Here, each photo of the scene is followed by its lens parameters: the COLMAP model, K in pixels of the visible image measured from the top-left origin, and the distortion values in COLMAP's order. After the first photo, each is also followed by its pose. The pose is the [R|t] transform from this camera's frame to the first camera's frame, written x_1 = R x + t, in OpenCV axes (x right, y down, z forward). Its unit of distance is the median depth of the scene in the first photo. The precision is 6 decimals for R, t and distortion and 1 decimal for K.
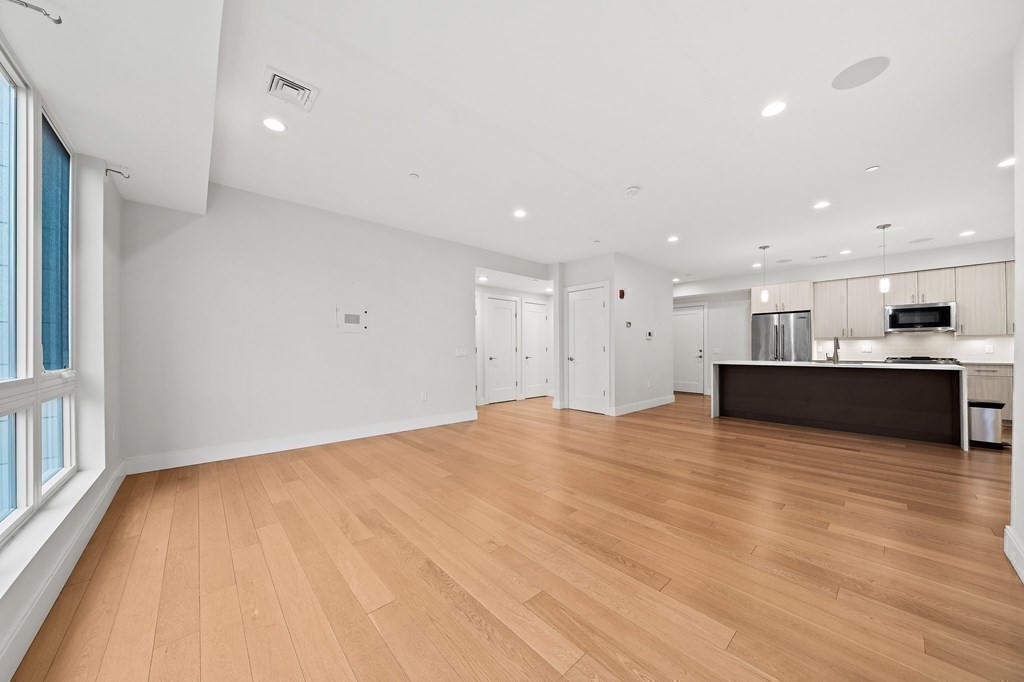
lens RADIAL K [[348.2, 0, 506.0], [0, 348.2, 347.4], [0, 0, 1]] dist [-0.007994, -0.000058]
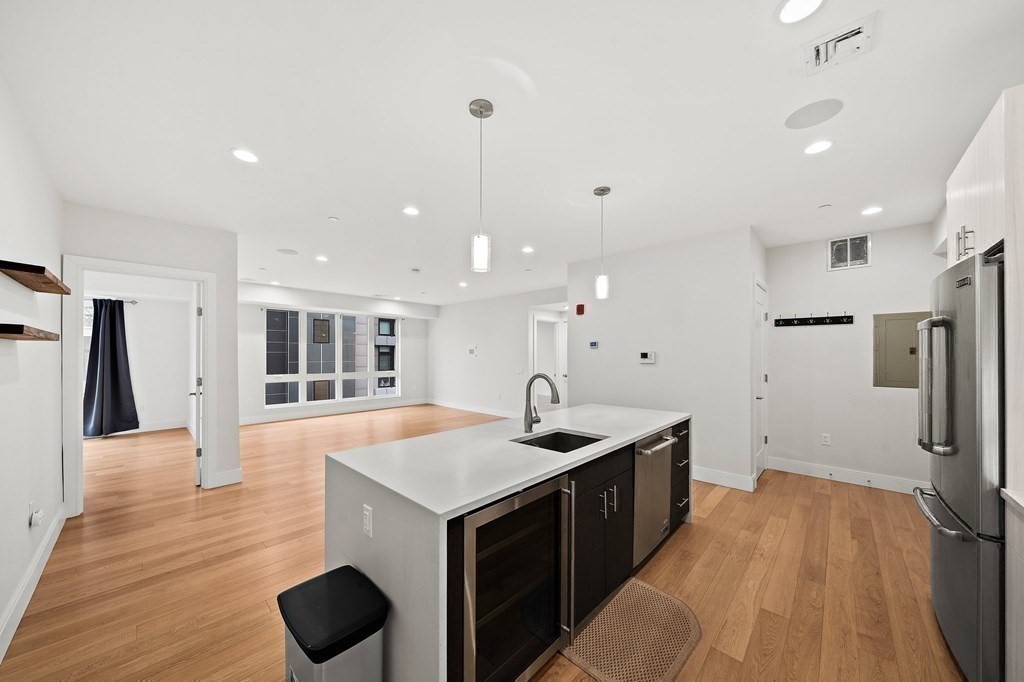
lens RADIAL K [[352.6, 0, 511.2], [0, 352.6, 352.4], [0, 0, 1]] dist [-0.001702, -0.000030]
pose [[0.086356, -0.005720, -0.996248, 1.221086], [0.006509, 0.999965, -0.005177, -0.049211], [0.996243, -0.006038, 0.086390, 0.802668]]
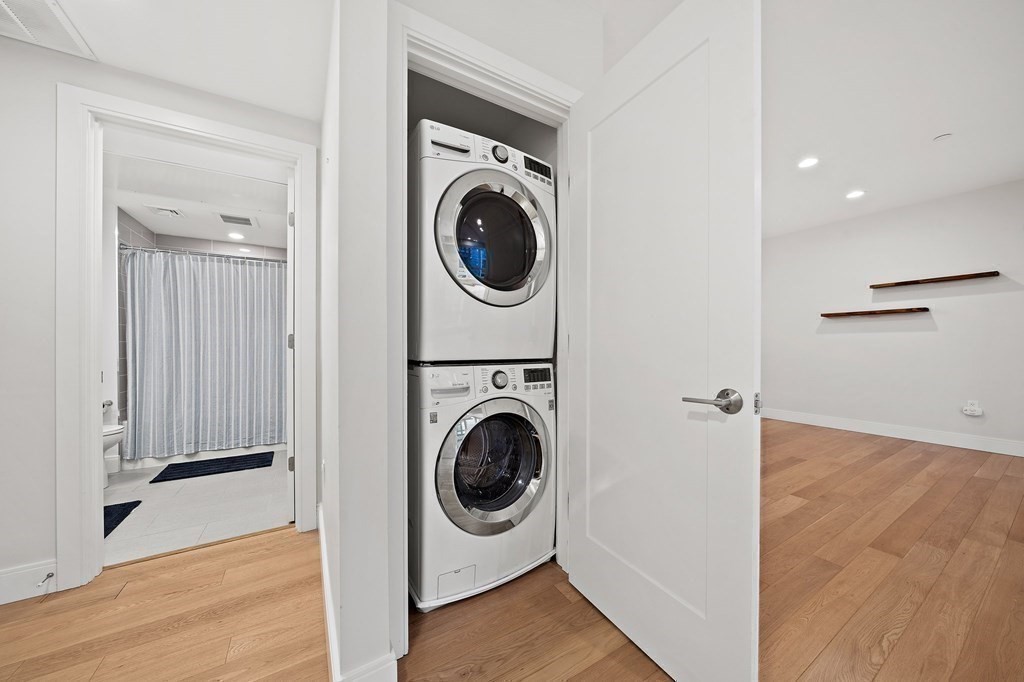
lens RADIAL K [[352.1, 0, 514.4], [0, 352.1, 347.2], [0, 0, 1]] dist [-0.000575, -0.000031]
pose [[0.172678, 0.000639, 0.984978, -0.000249], [-0.007084, 0.999975, 0.000593, 0.011070], [-0.984953, -0.007079, 0.172678, 1.052496]]
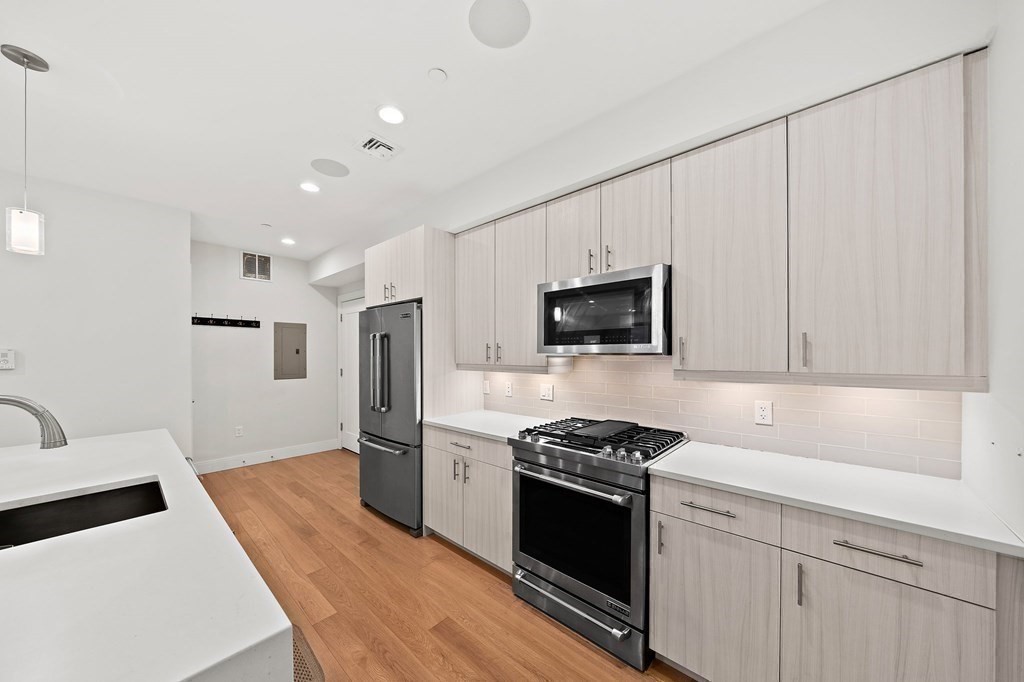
lens RADIAL K [[353.0, 0, 509.2], [0, 353.0, 356.8], [0, 0, 1]] dist [-0.006592, 0.000043]
pose [[0.994151, -0.000003, 0.108001, 1.079672], [-0.001351, 0.999921, 0.012462, -0.049123], [-0.107993, -0.012535, 0.994073, 0.660697]]
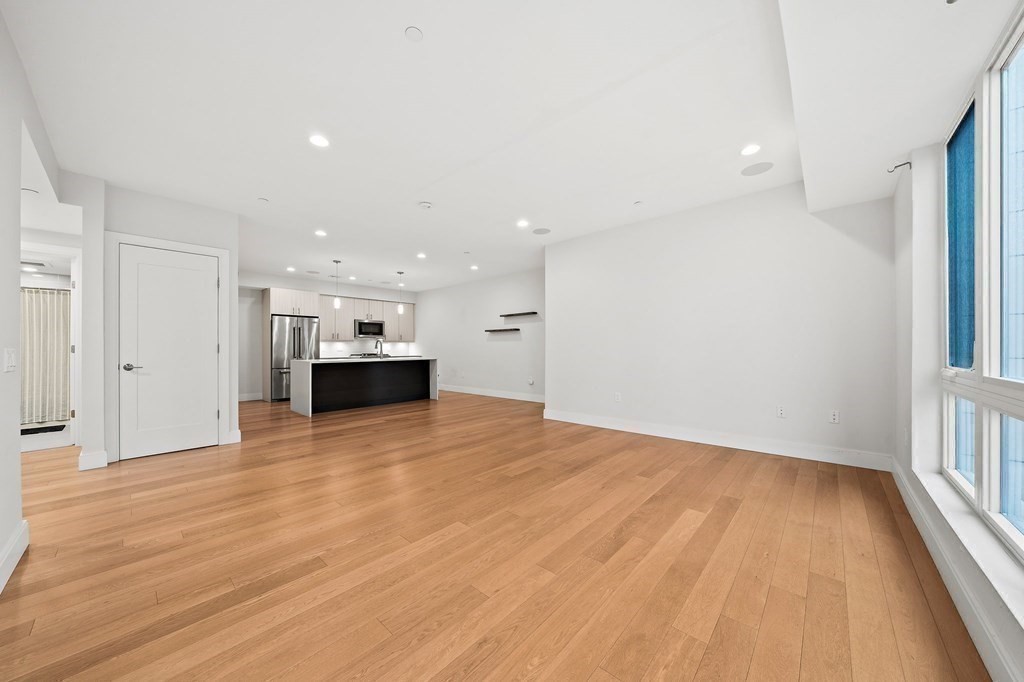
lens RADIAL K [[352.4, 0, 511.5], [0, 352.4, 346.4], [0, 0, 1]] dist [-0.001186, -0.000029]
pose [[-0.108122, 0.005148, 0.994124, -0.489322], [-0.003627, 0.999978, -0.005573, 0.001572], [-0.994131, -0.004208, -0.108101, 0.529662]]
